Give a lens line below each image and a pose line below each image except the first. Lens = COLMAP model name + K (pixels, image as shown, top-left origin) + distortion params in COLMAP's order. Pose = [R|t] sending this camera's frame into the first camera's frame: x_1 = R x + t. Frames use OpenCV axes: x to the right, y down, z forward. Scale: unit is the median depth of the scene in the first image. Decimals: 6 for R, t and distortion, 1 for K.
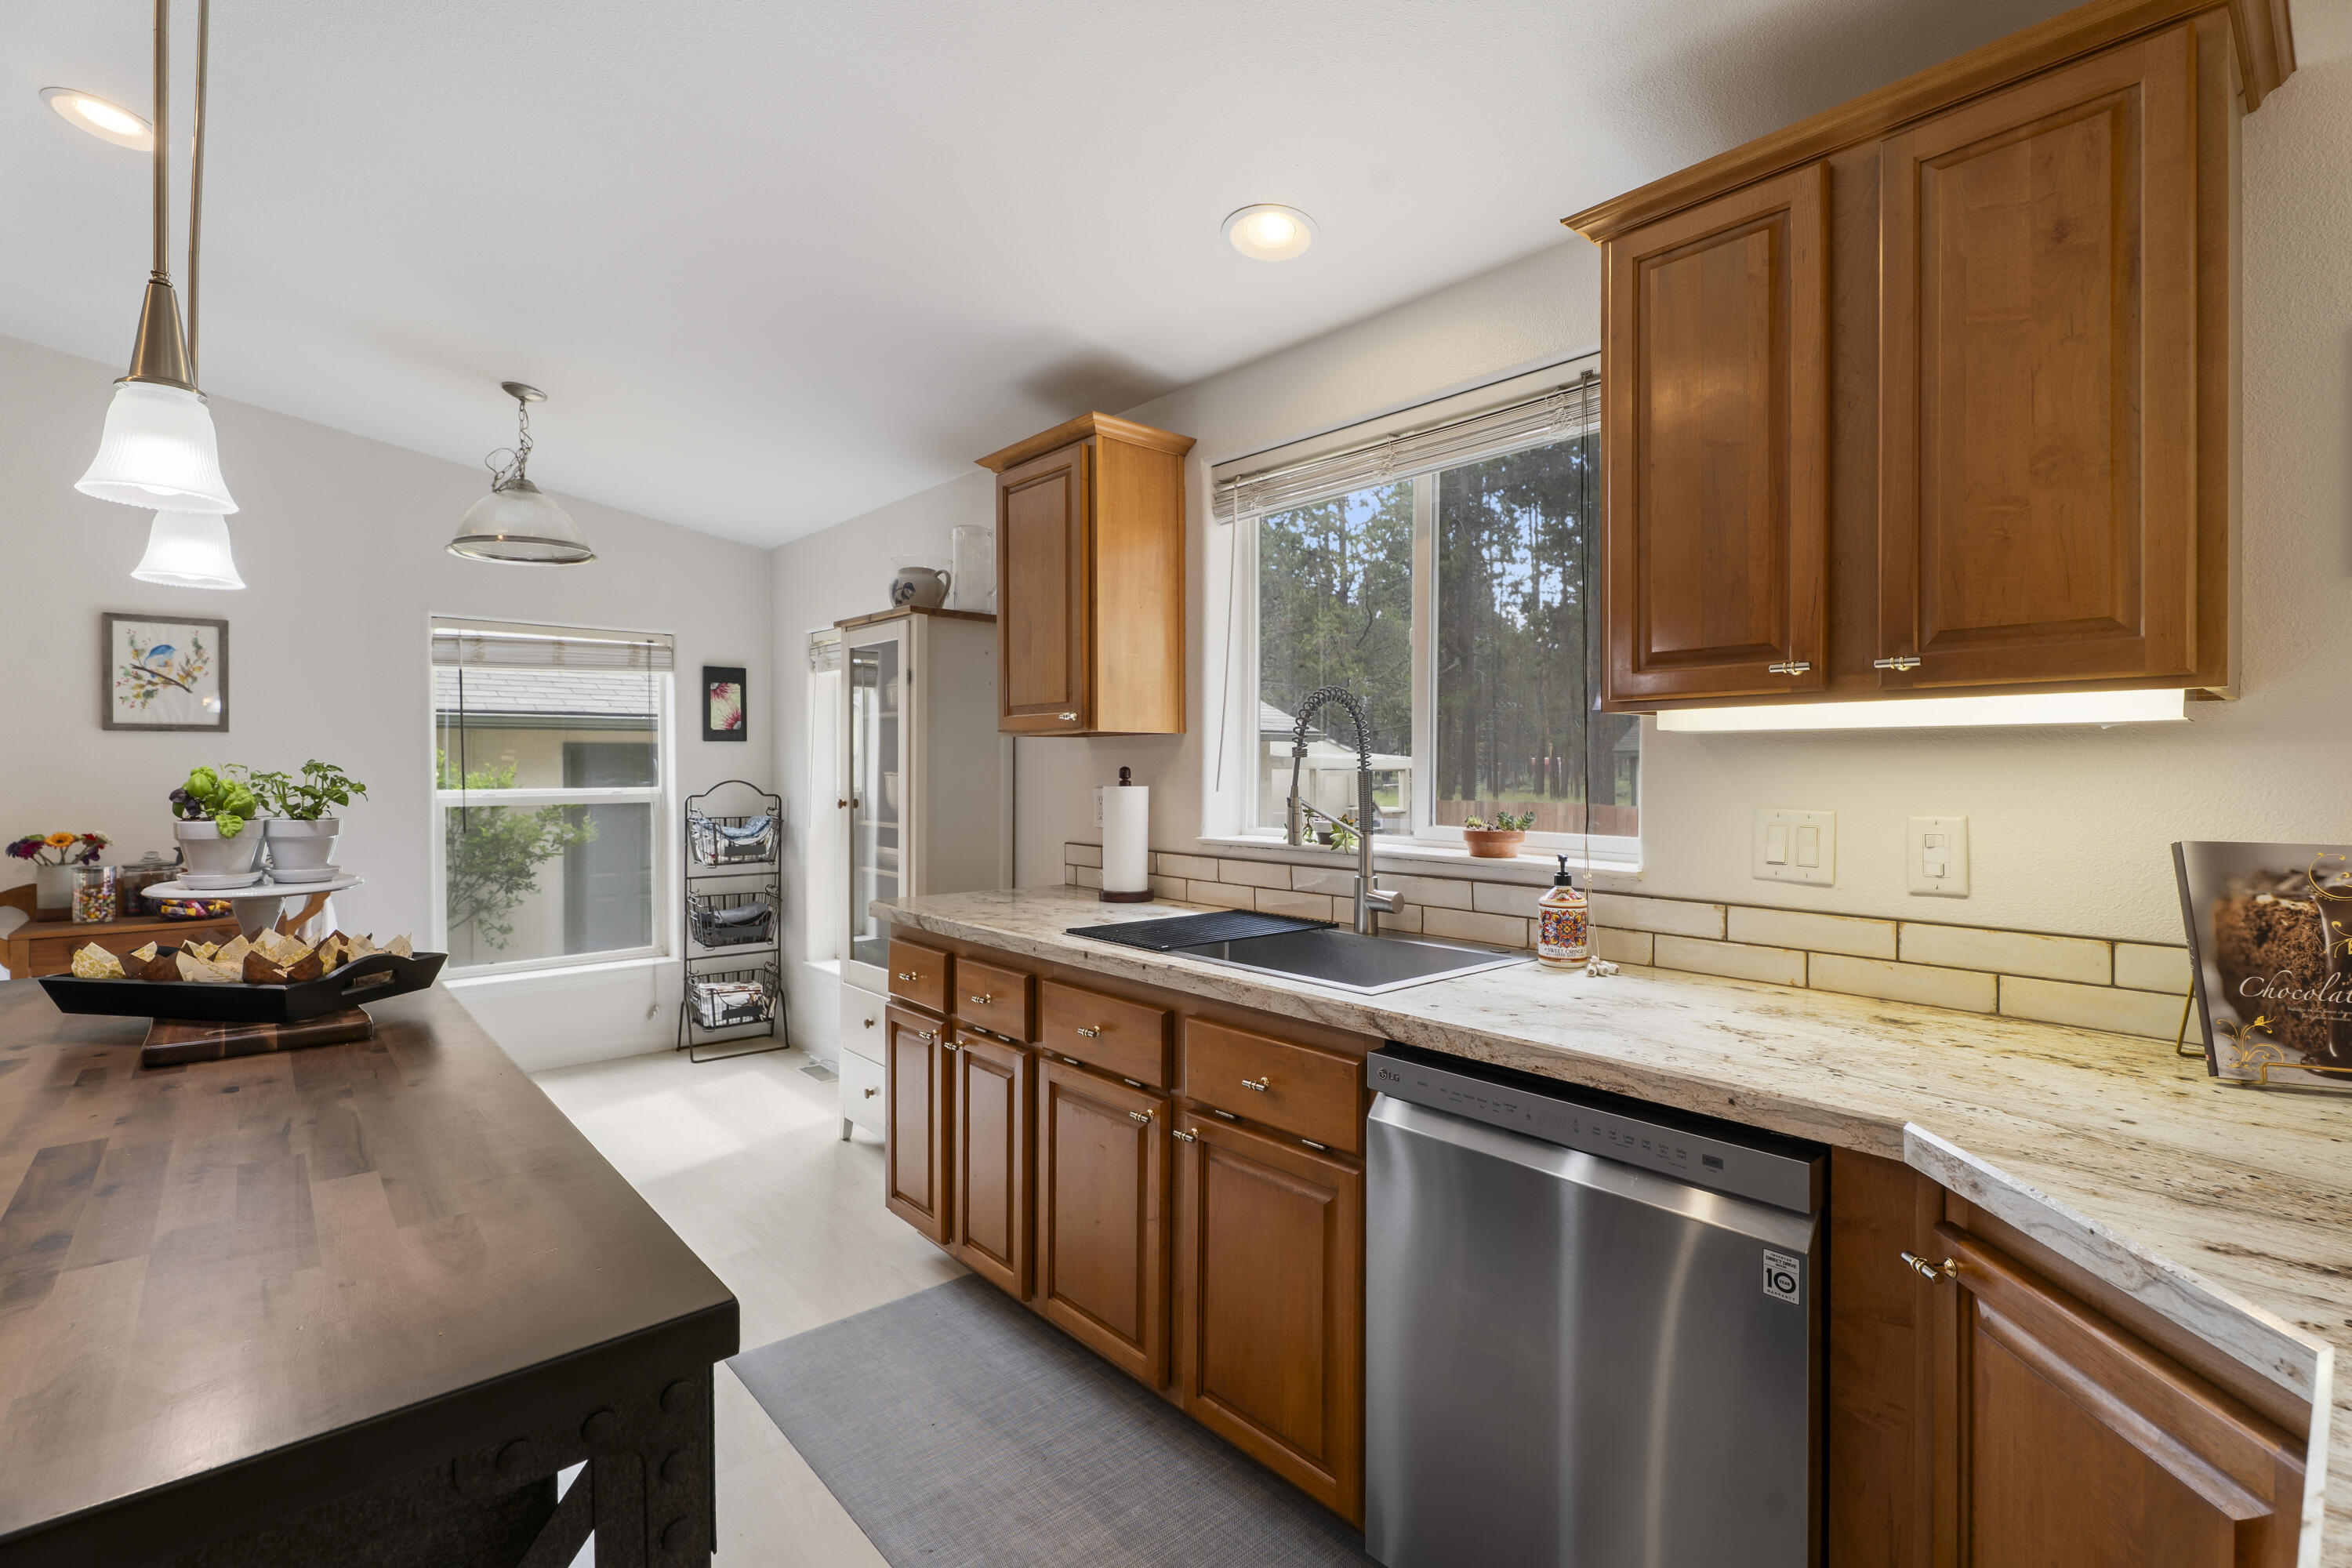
lens RADIAL K [[1056.4, 0, 1158.7], [0, 1056.4, 770.9], [0, 0, 1]] dist [-0.002668, -0.000322]
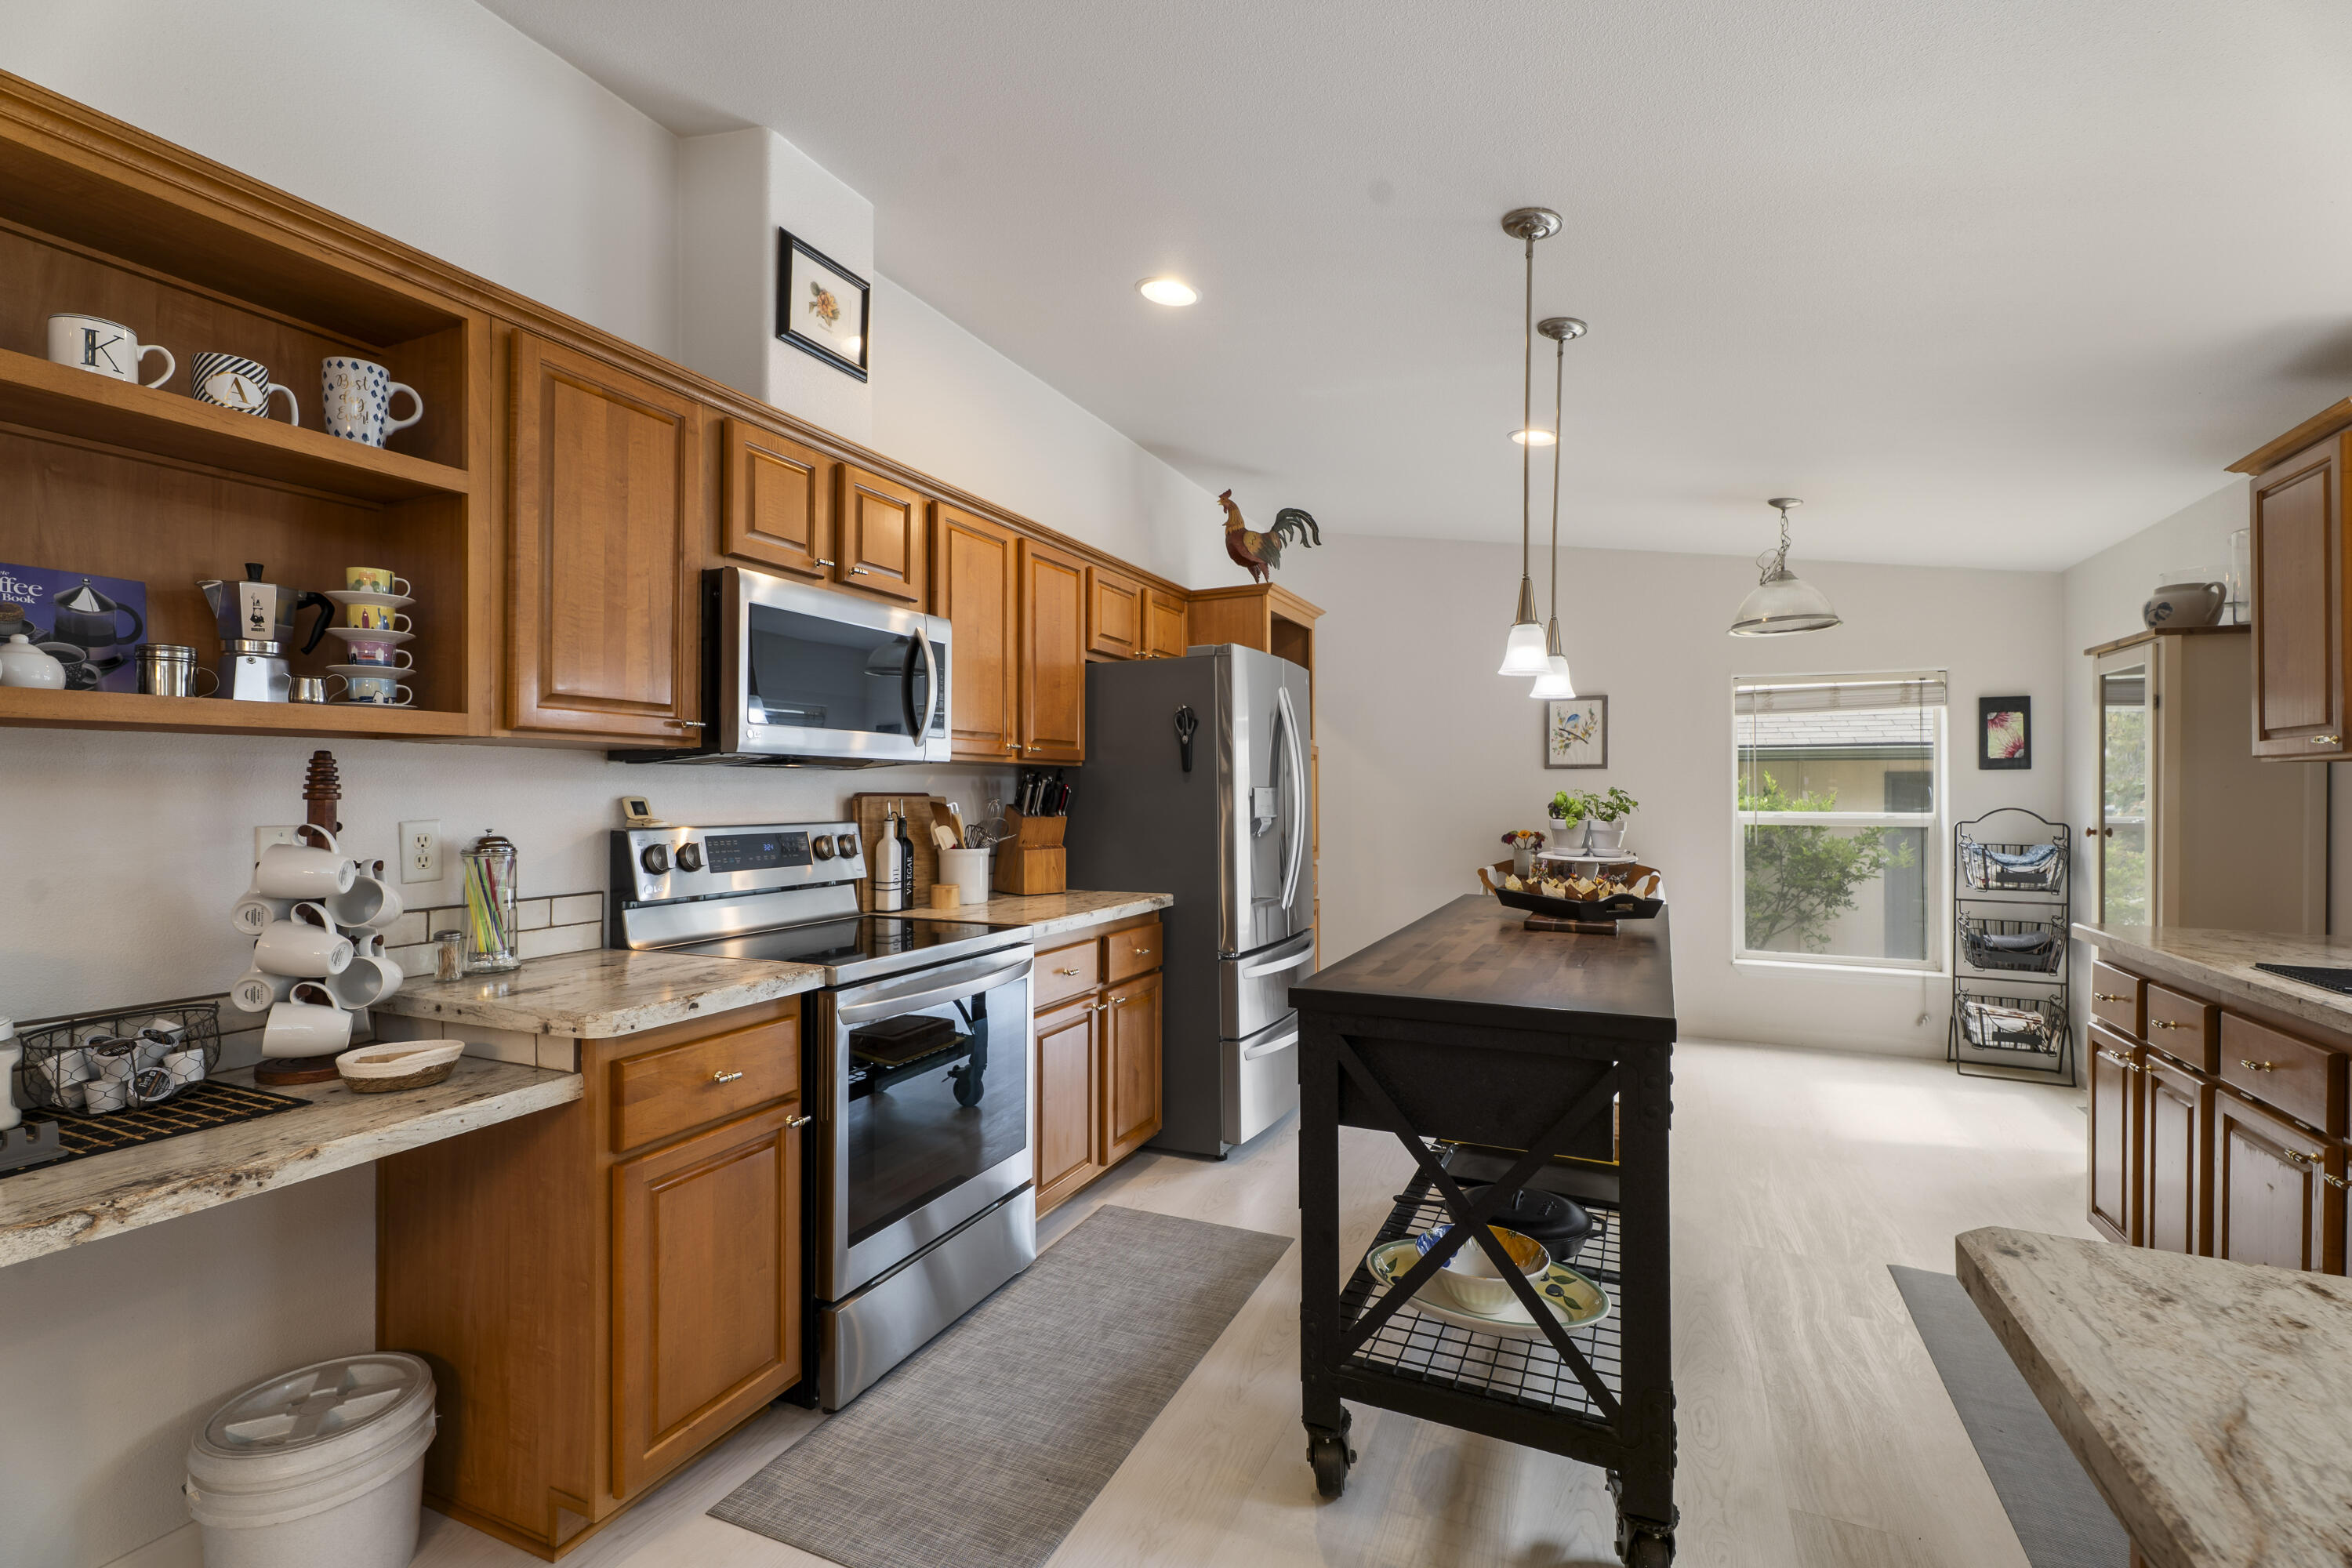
lens RADIAL K [[1056.4, 0, 1181.7], [0, 1056.4, 785.4], [0, 0, 1]] dist [-0.002668, -0.000322]
pose [[0.417380, -0.000437, -0.908732, 0.305277], [-0.010587, 0.999930, -0.005344, 0.001830], [0.908670, 0.011852, 0.417346, -0.237394]]
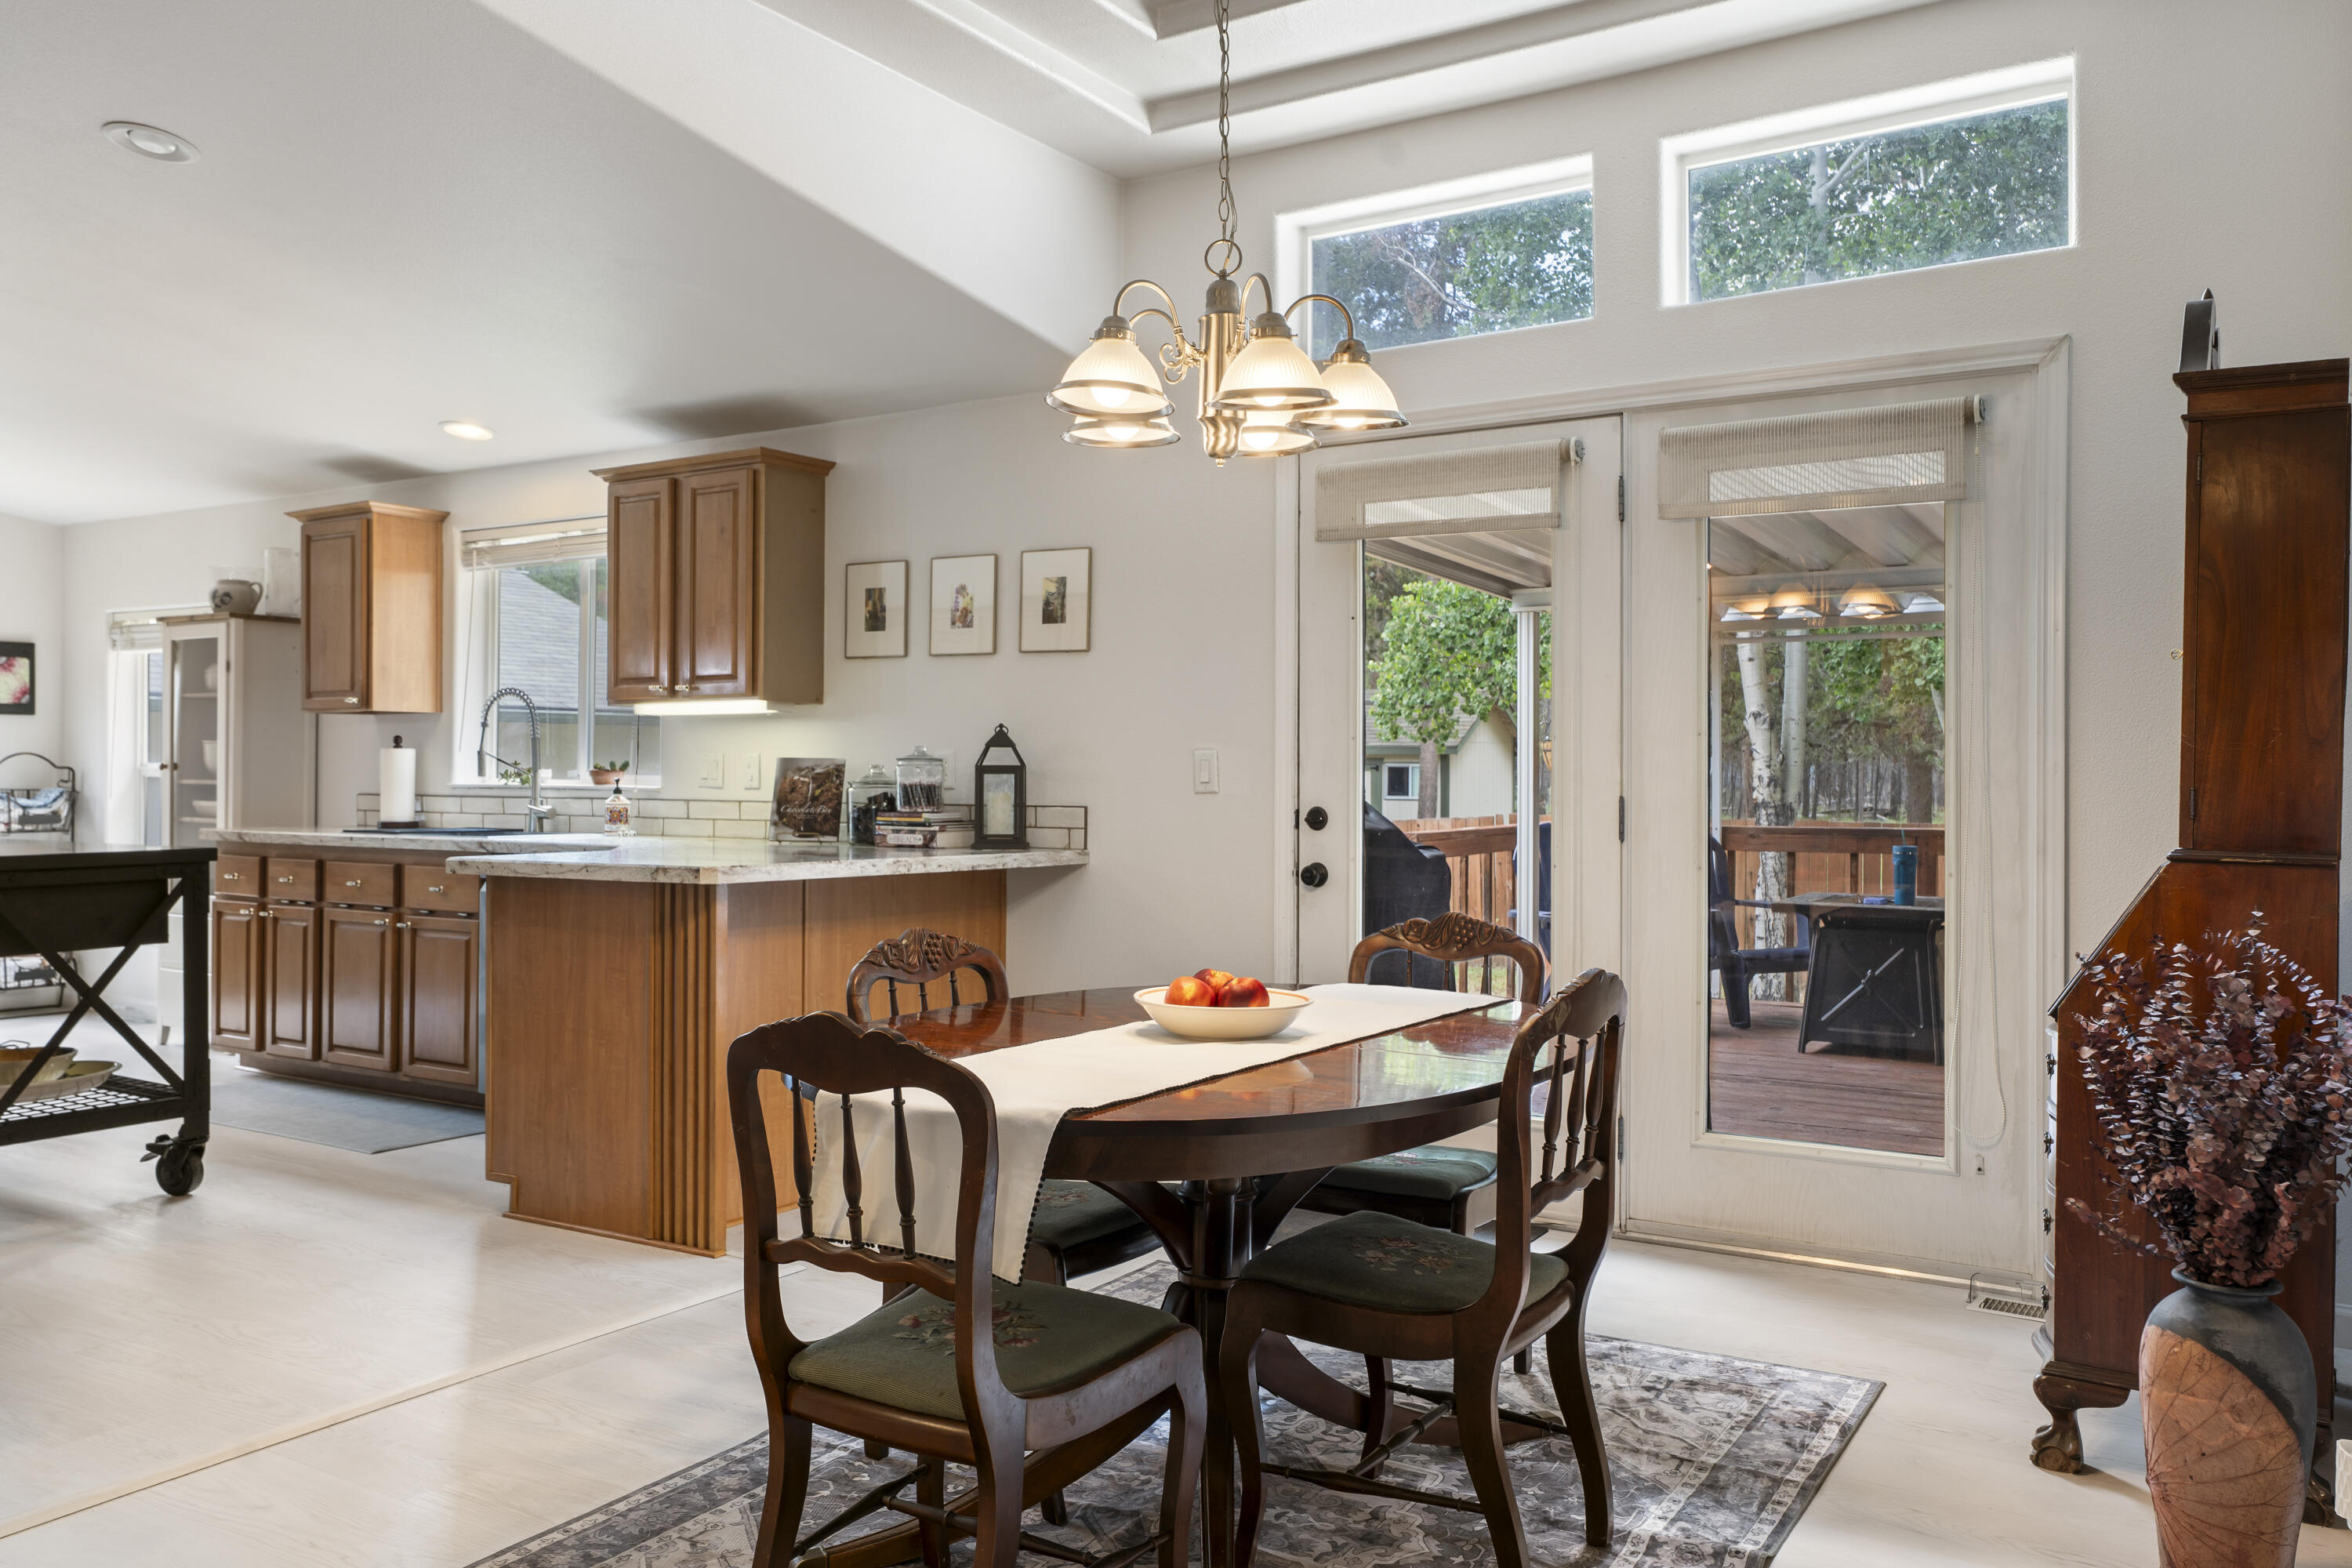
lens RADIAL K [[1816.0, 0, 1171.6], [0, 1816.0, 773.5], [0, 0, 1]] dist [-0.015094, 0.043679]
pose [[0.960716, 0.004893, 0.277489, 0.300518], [-0.003383, 0.999977, -0.005923, 0.059989], [-0.277512, 0.004751, 0.960711, -1.689157]]
